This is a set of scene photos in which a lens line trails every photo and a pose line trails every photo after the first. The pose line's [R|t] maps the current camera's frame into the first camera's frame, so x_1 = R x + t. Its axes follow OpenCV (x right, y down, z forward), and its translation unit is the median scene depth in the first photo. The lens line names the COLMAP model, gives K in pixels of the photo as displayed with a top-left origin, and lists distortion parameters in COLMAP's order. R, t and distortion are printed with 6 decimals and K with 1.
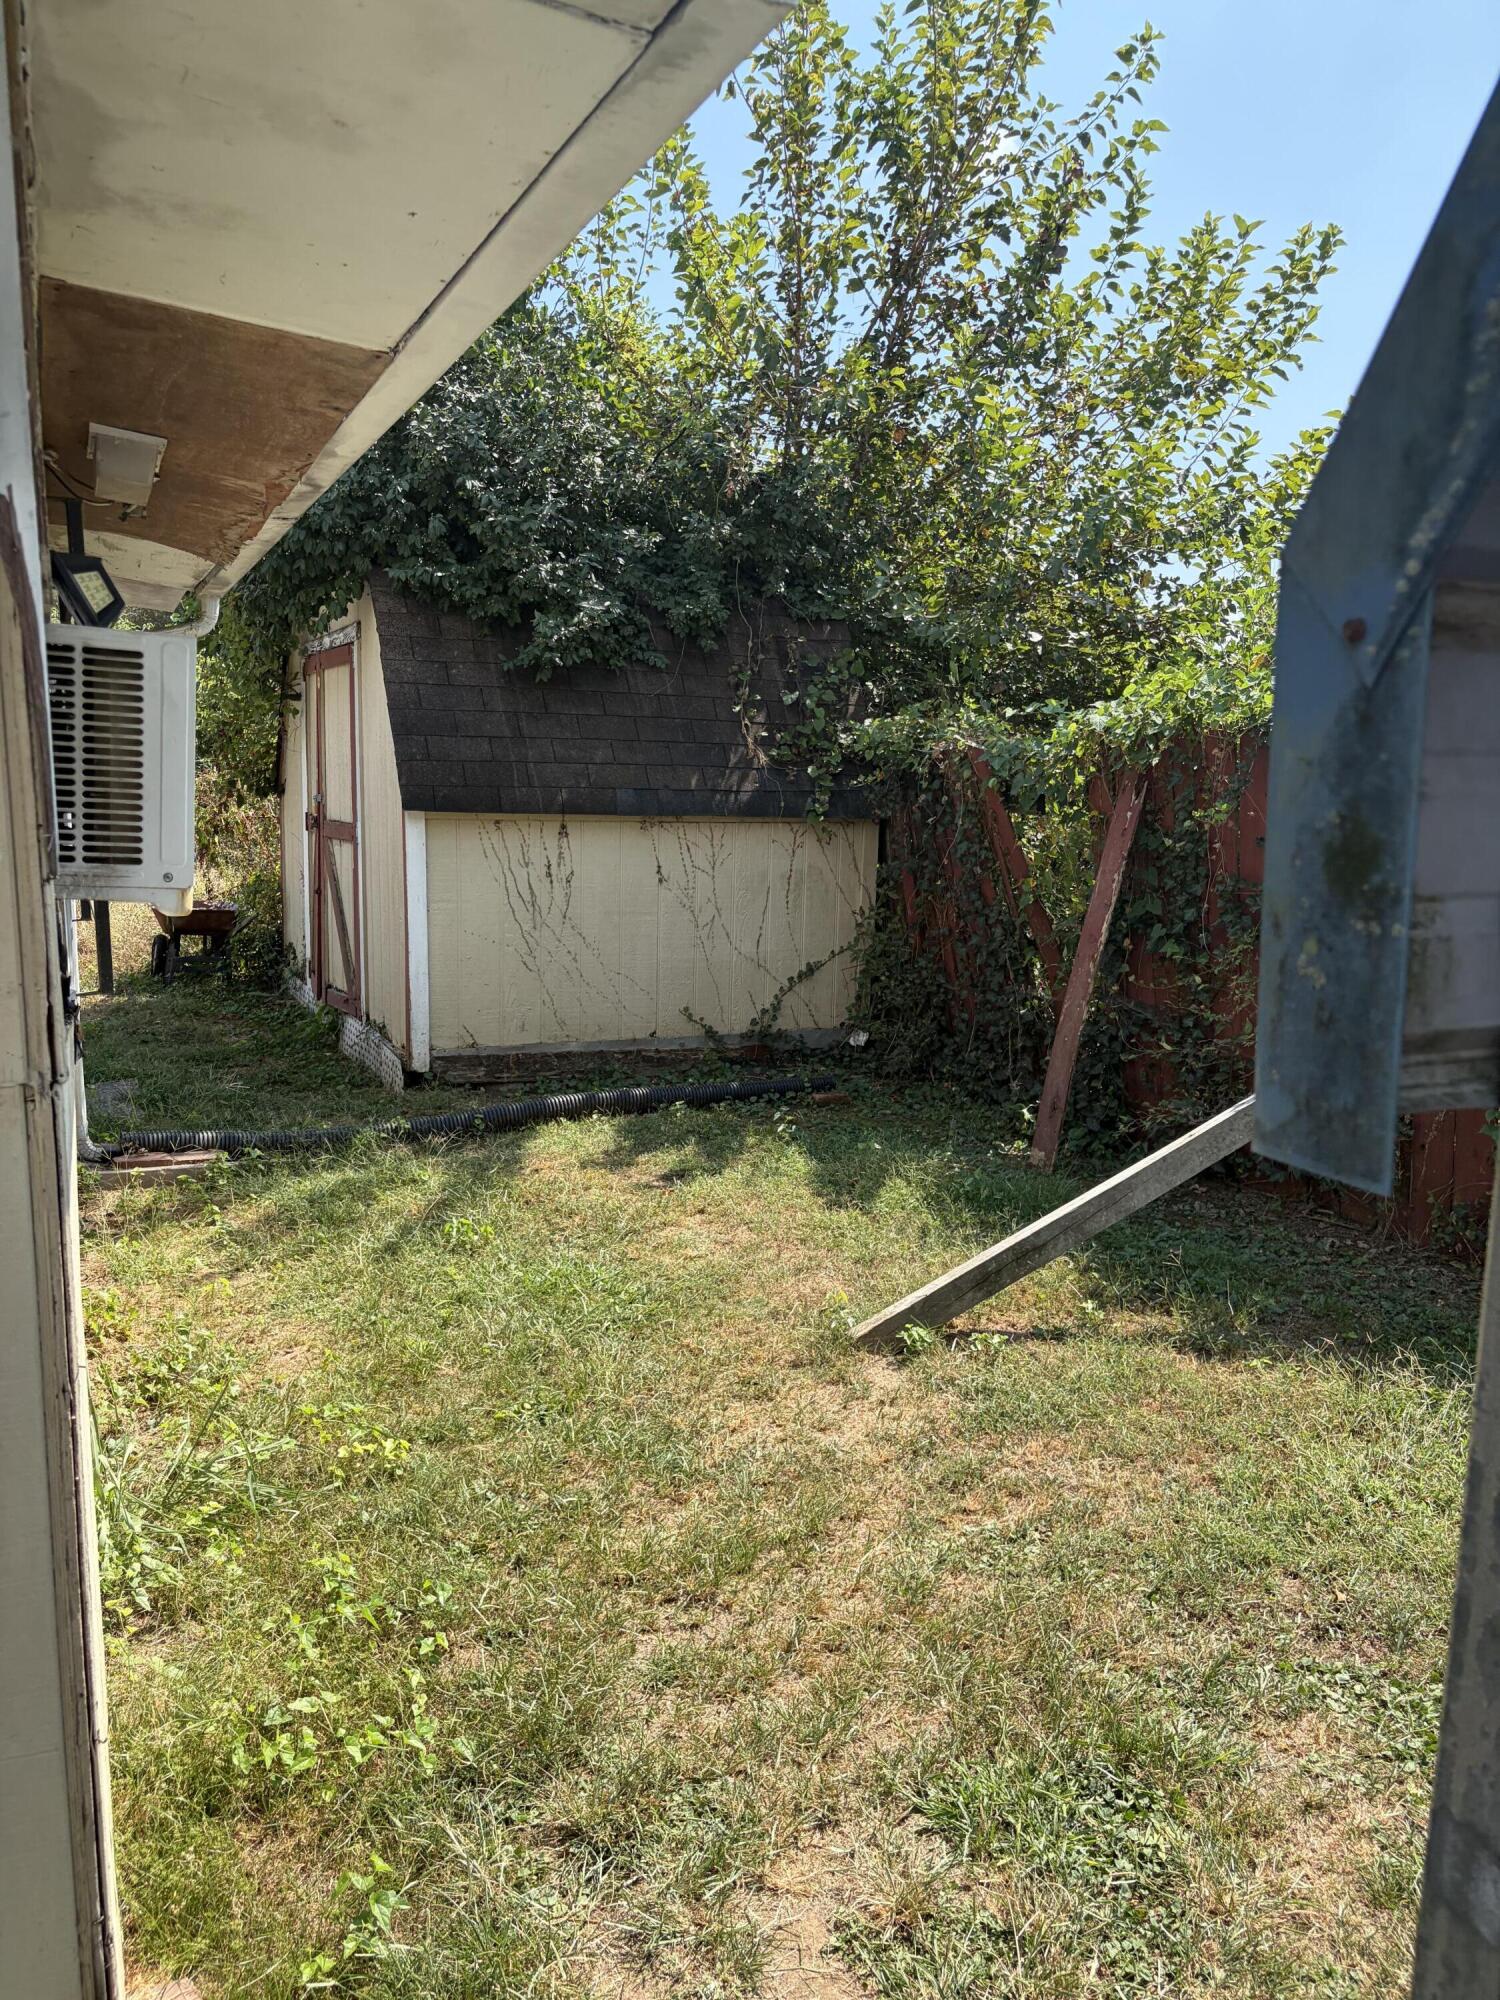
lens RADIAL K [[1526.9, 0, 727.3], [0, 1526.9, 1041.0], [0, 0, 1]] dist [0.039325, -0.036601]
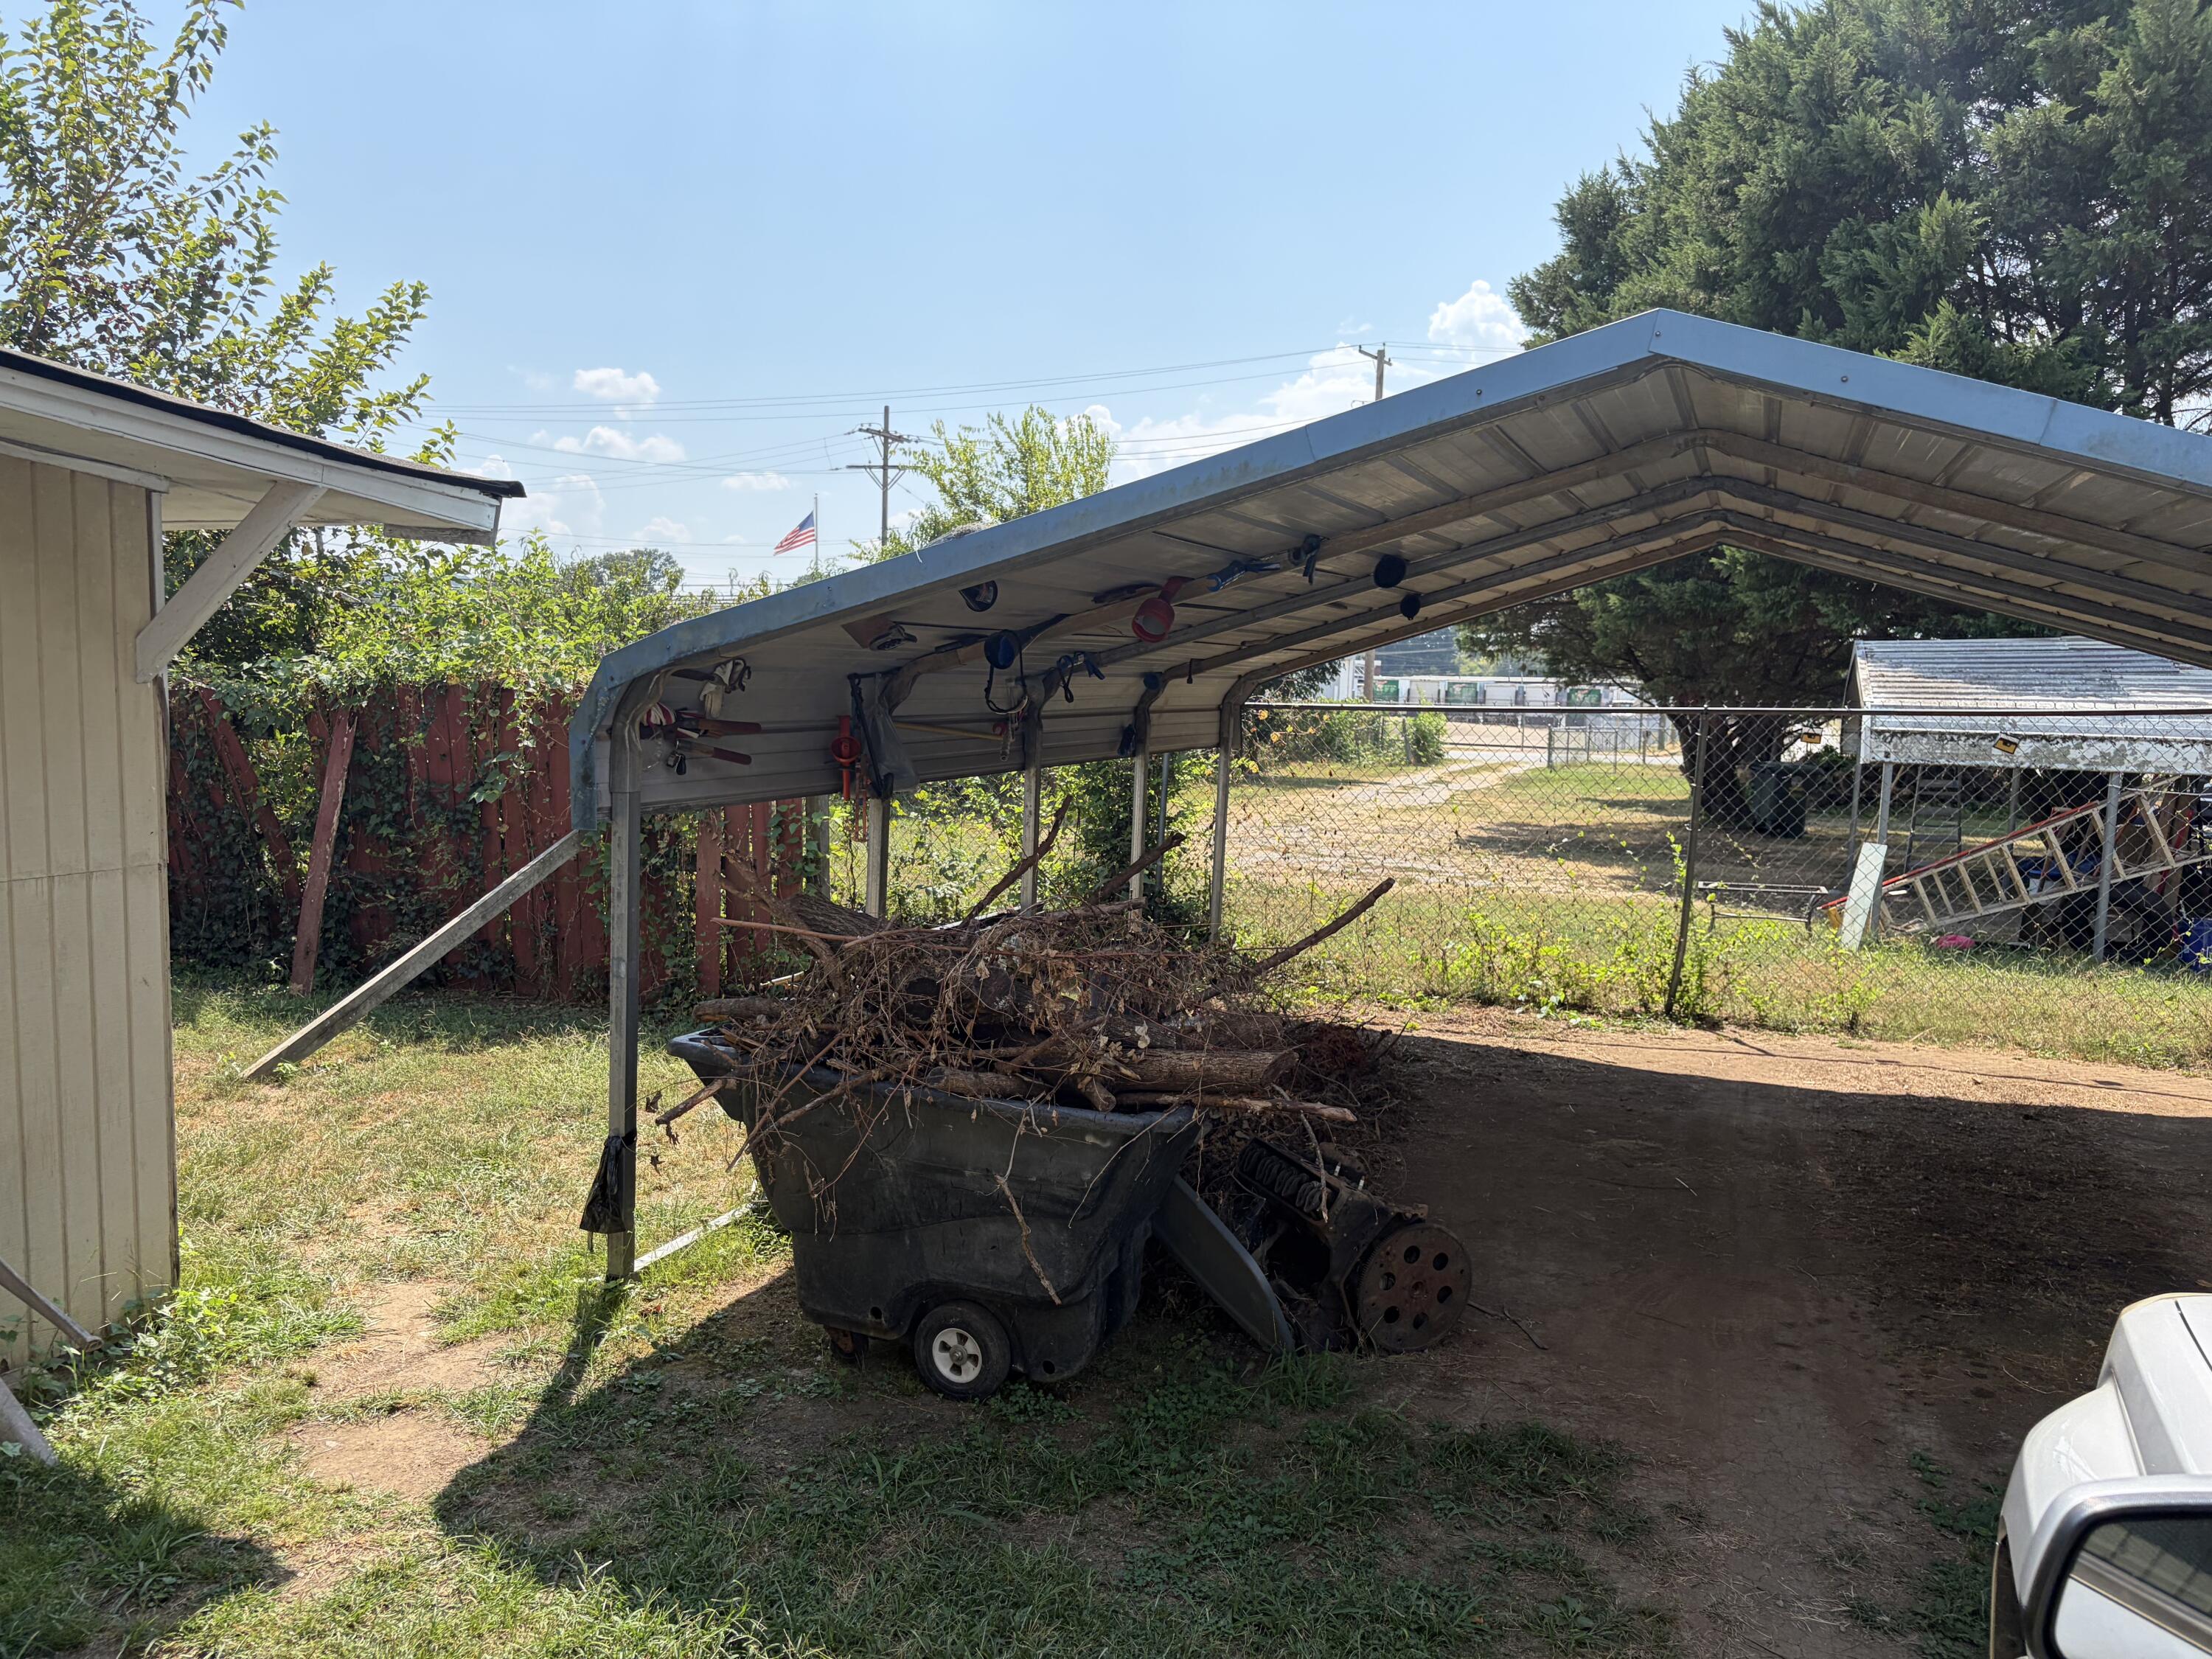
lens RADIAL K [[1688.7, 0, 1106.0], [0, 1688.7, 829.5], [0, 0, 1]] dist [0.039325, -0.036601]
pose [[0.724026, -0.056328, 0.687469, -0.277674], [0.105860, 0.993927, -0.030051, 0.050510], [-0.681602, 0.094533, 0.725591, -0.543641]]
